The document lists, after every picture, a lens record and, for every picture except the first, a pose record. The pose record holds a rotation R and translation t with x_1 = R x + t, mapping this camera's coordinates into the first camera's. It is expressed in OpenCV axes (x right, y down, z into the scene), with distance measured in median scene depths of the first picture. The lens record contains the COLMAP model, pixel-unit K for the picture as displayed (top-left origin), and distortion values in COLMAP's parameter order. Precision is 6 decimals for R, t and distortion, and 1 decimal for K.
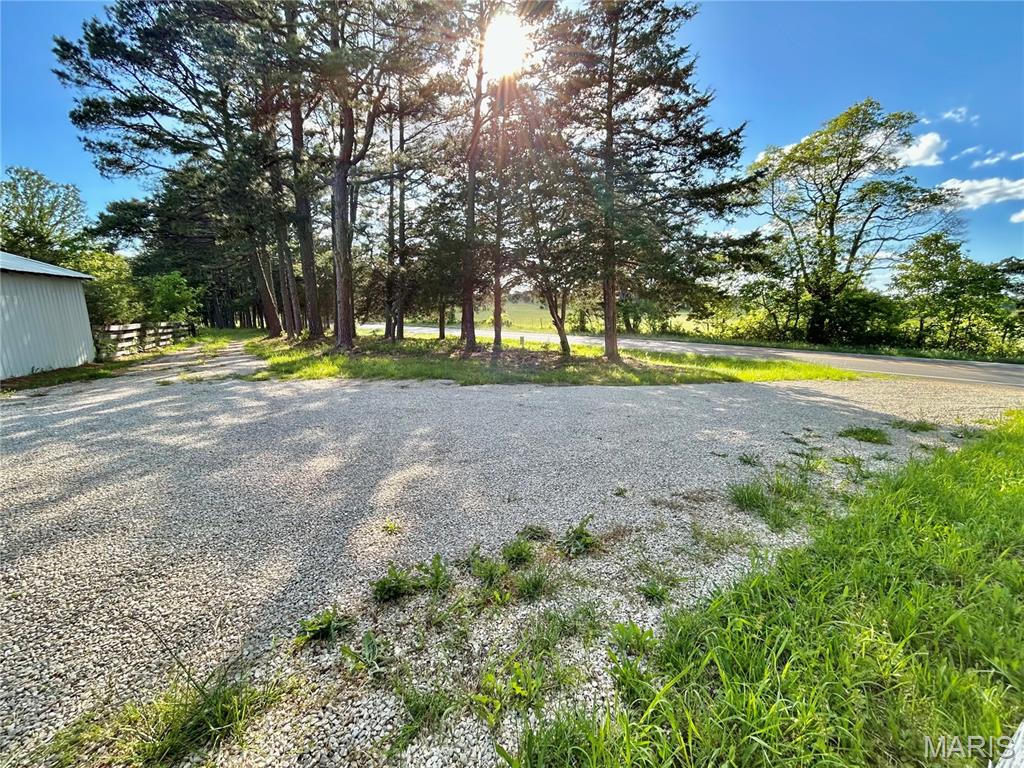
lens RADIAL K [[418.5, 0, 509.0], [0, 418.5, 383.6], [0, 0, 1]] dist [0.002136, -0.000905]
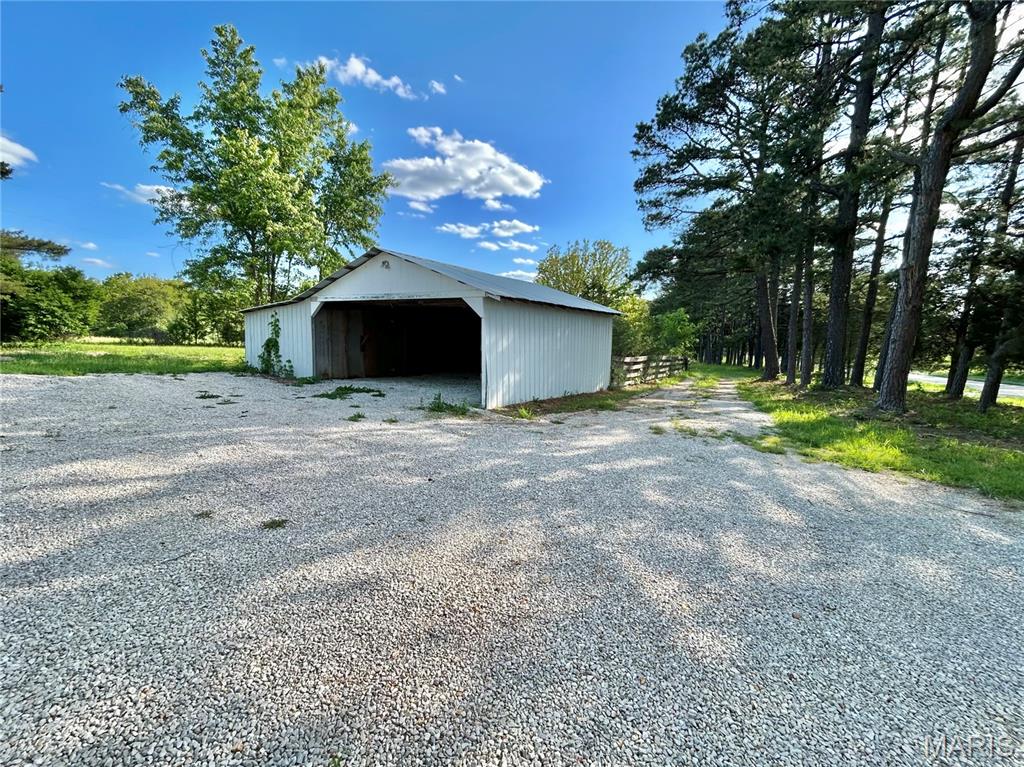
lens RADIAL K [[418.5, 0, 509.0], [0, 418.5, 383.1], [0, 0, 1]] dist [0.002136, -0.000905]
pose [[0.510179, 0.112080, -0.852734, -0.127678], [-0.186025, 0.982383, 0.017825, -0.026220], [0.839710, 0.149536, 0.522041, 0.141403]]
